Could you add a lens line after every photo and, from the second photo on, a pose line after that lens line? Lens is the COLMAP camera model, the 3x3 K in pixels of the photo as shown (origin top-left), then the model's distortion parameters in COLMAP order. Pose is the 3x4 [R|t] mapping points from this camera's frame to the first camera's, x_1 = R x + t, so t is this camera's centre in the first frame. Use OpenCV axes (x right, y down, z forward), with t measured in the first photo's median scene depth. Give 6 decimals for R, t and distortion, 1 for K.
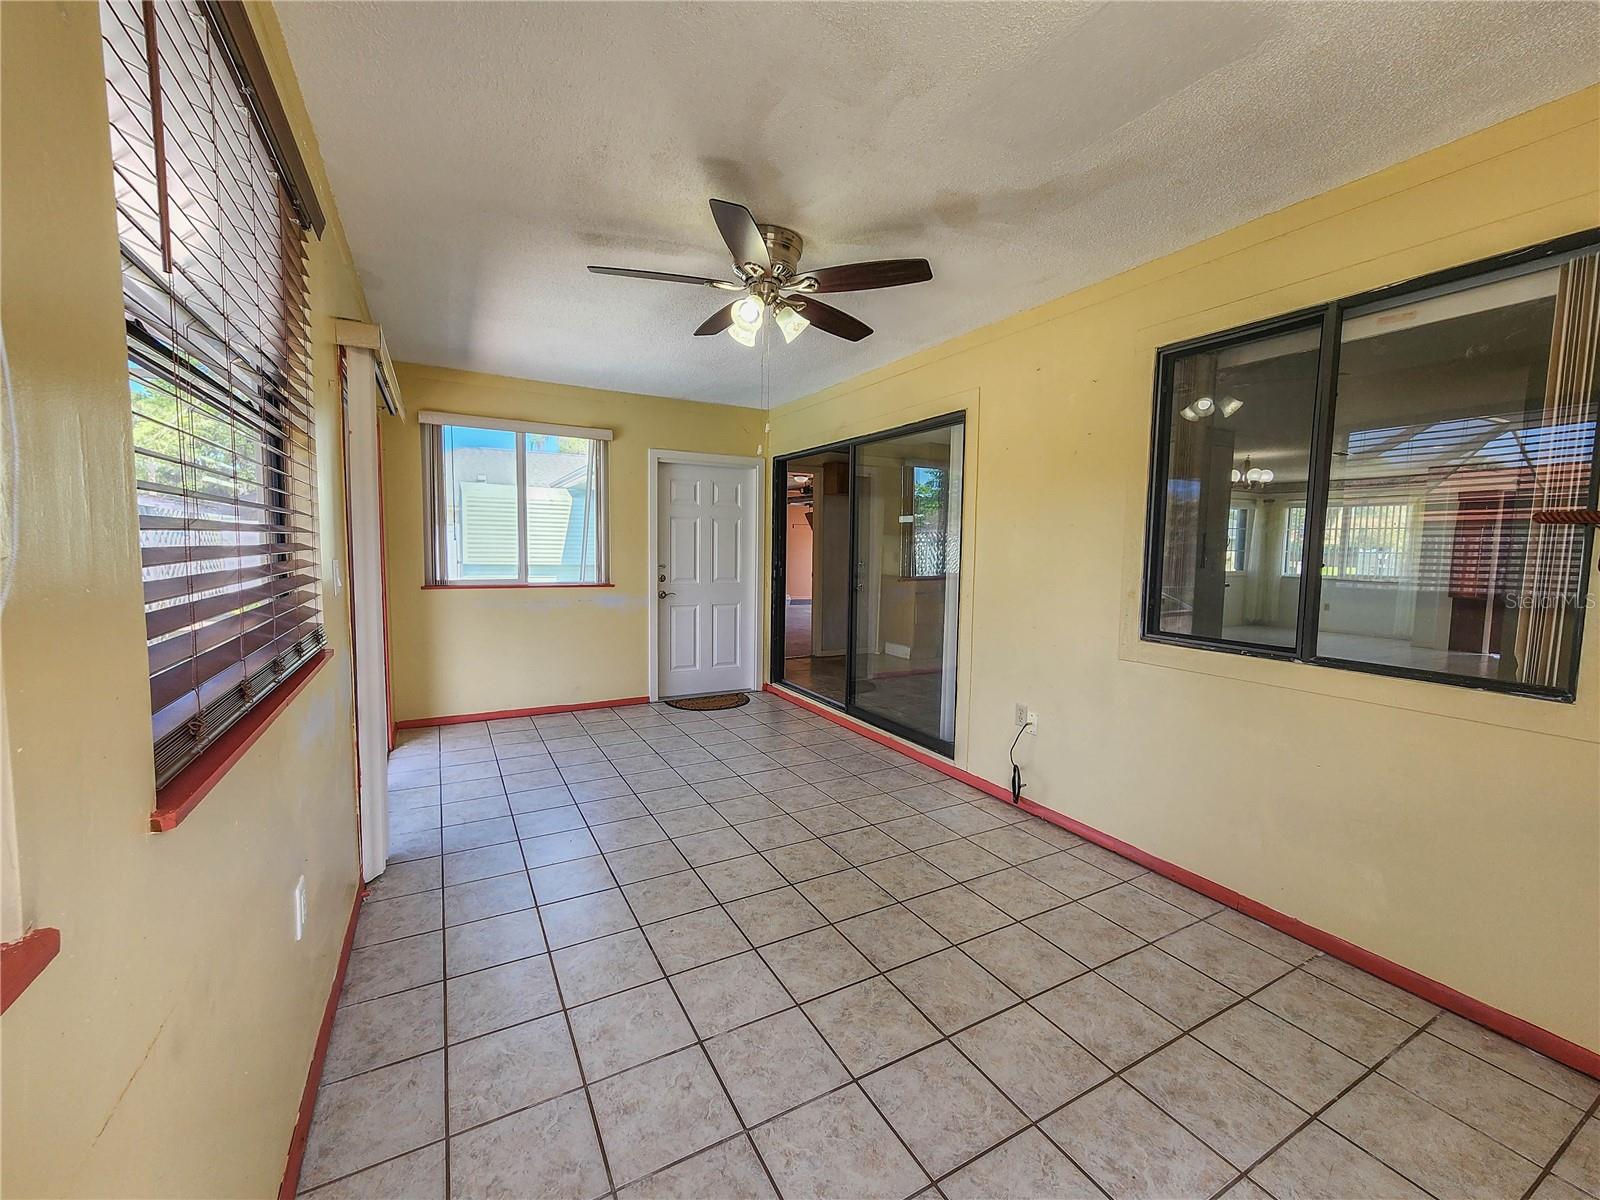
lens RADIAL K [[661.8, 0, 799.8], [0, 661.8, 594.4], [0, 0, 1]] dist [0.004765, 0.000640]
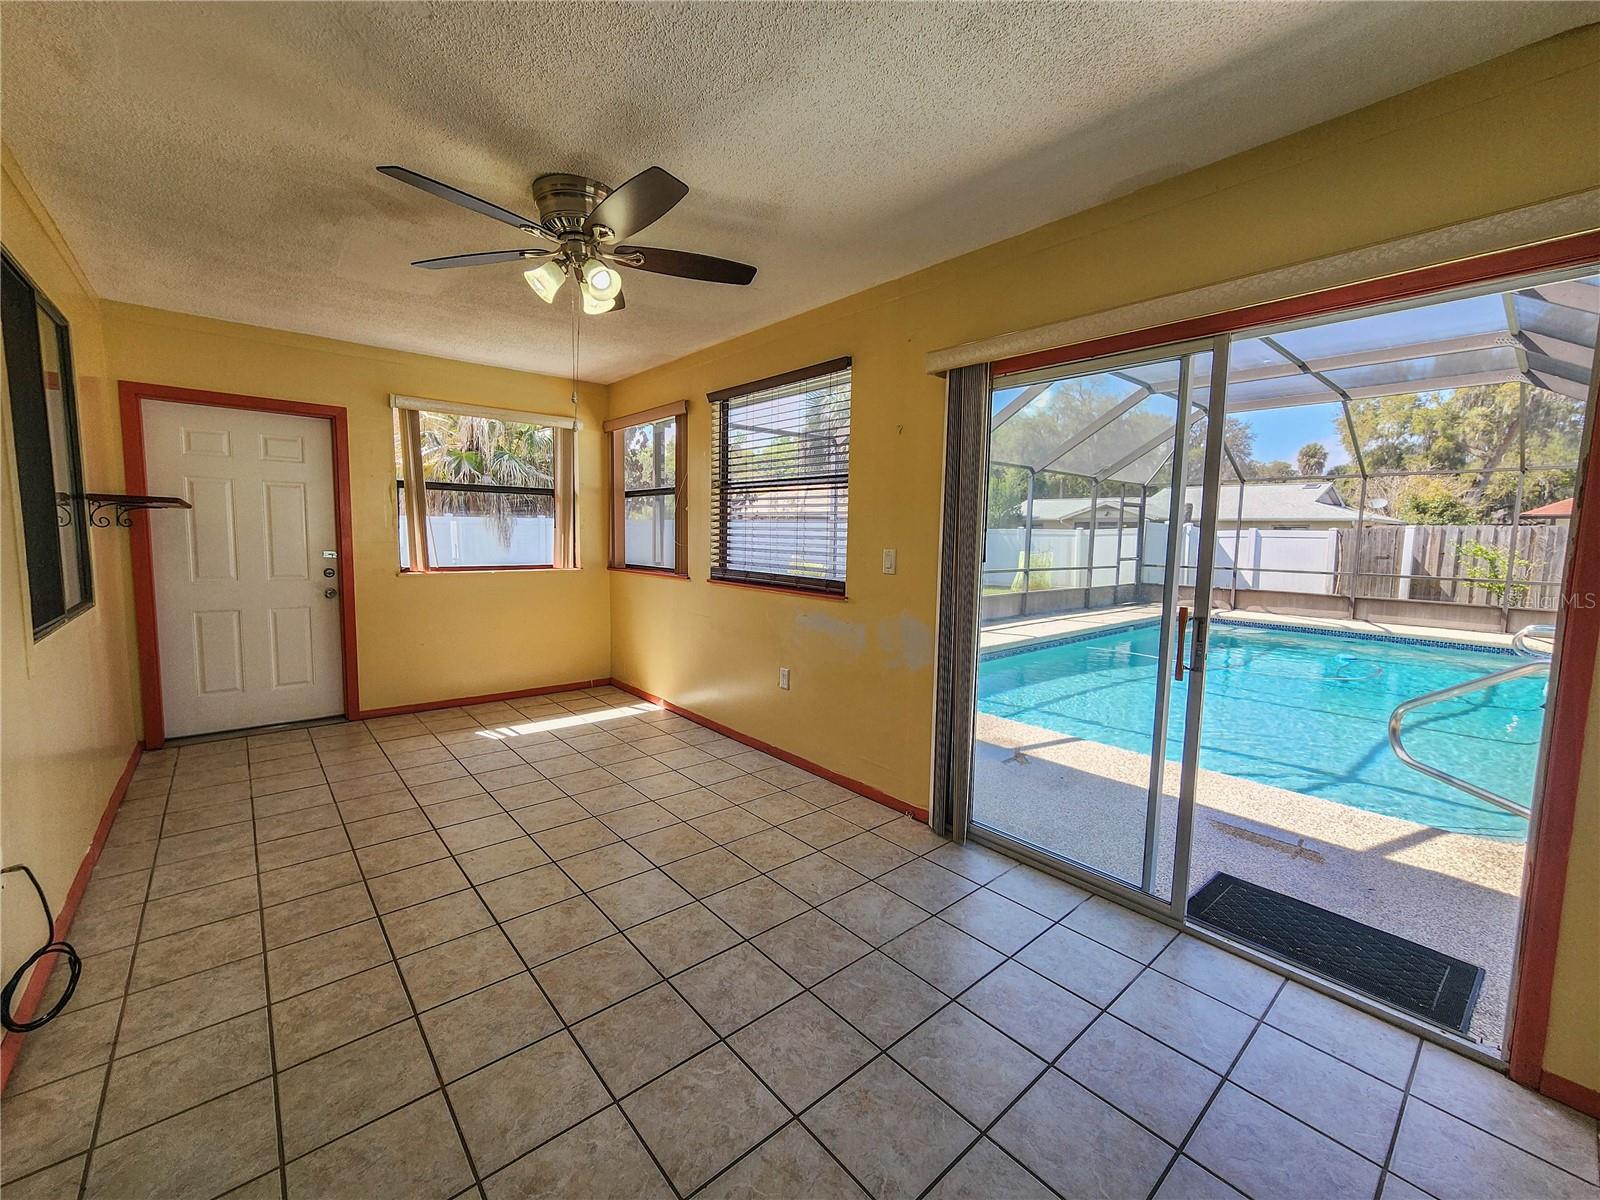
lens RADIAL K [[661.8, 0, 789.7], [0, 661.8, 596.4], [0, 0, 1]] dist [0.004765, 0.000640]
pose [[-0.980806, -0.013635, -0.194509, -0.151083], [-0.047666, 0.984052, 0.171376, -0.141396], [0.189070, 0.177358, -0.965814, 1.820330]]
